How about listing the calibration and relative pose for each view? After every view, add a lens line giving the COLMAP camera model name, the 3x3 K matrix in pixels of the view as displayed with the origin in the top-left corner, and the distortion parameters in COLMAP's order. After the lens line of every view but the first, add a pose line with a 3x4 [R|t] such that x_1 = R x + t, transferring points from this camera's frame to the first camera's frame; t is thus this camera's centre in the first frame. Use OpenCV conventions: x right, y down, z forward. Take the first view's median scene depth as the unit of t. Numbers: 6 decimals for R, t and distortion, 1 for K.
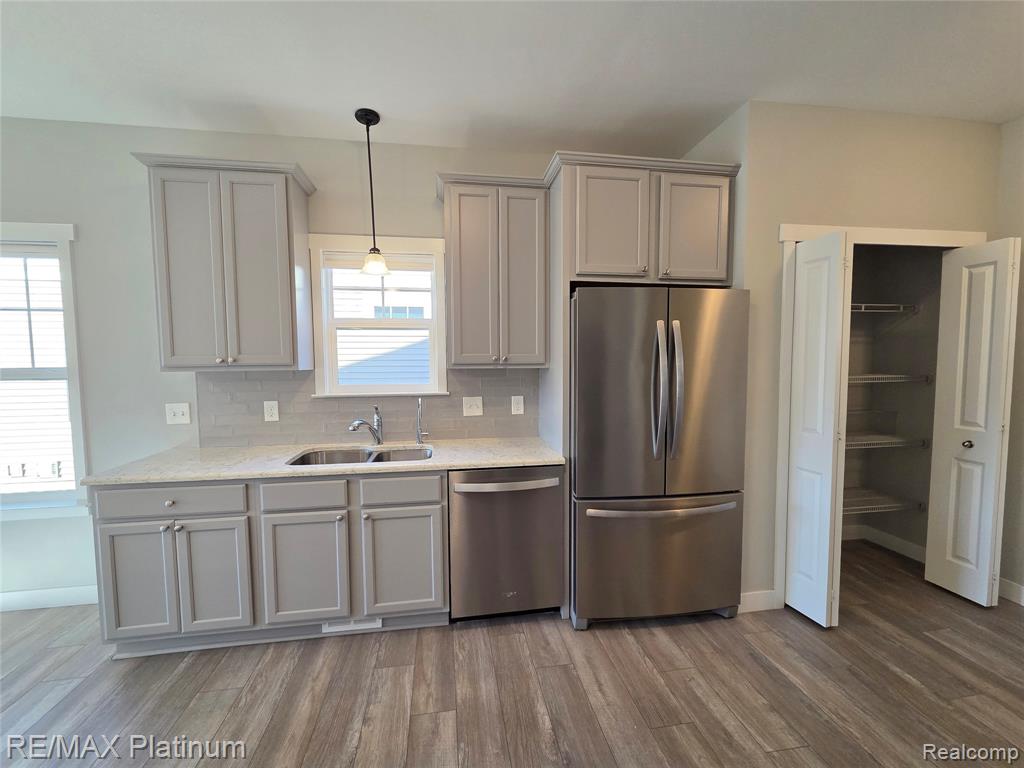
lens RADIAL K [[420.0, 0, 509.0], [0, 420.0, 385.8], [0, 0, 1]] dist [0.002689, -0.000570]
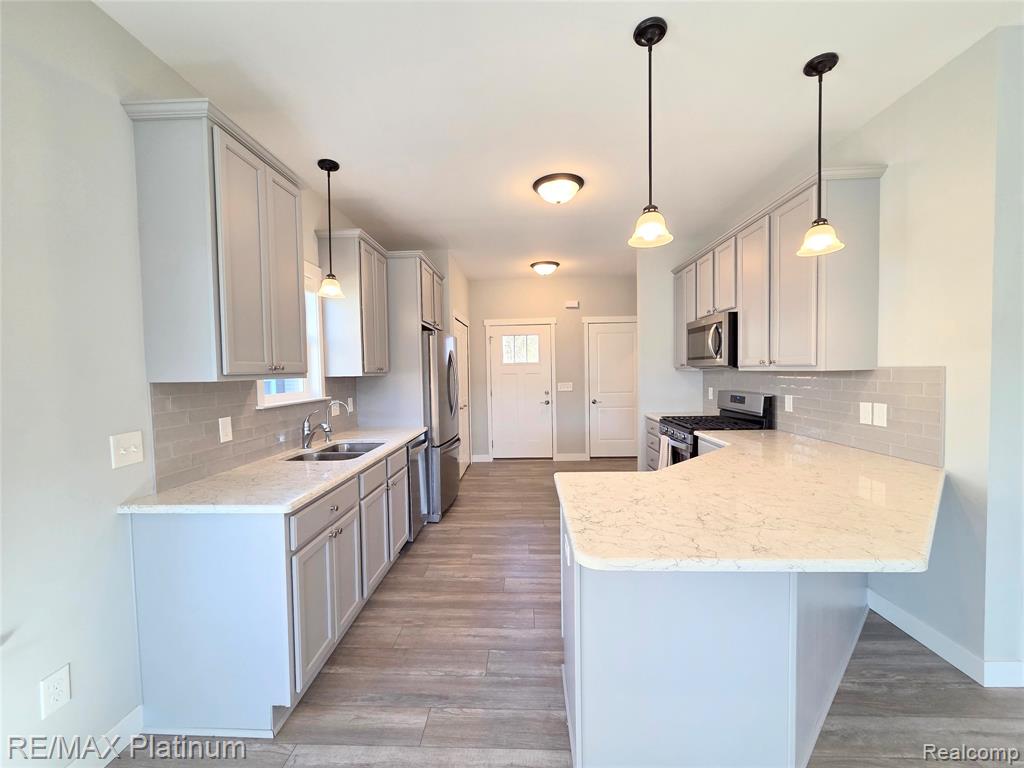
lens RADIAL K [[420.0, 0, 508.9], [0, 420.0, 384.3], [0, 0, 1]] dist [0.002689, -0.000570]
pose [[0.194028, -0.028265, 0.980589, -1.663918], [0.076623, 0.996968, 0.013576, 0.002154], [-0.977999, 0.072501, 0.195606, 0.365727]]
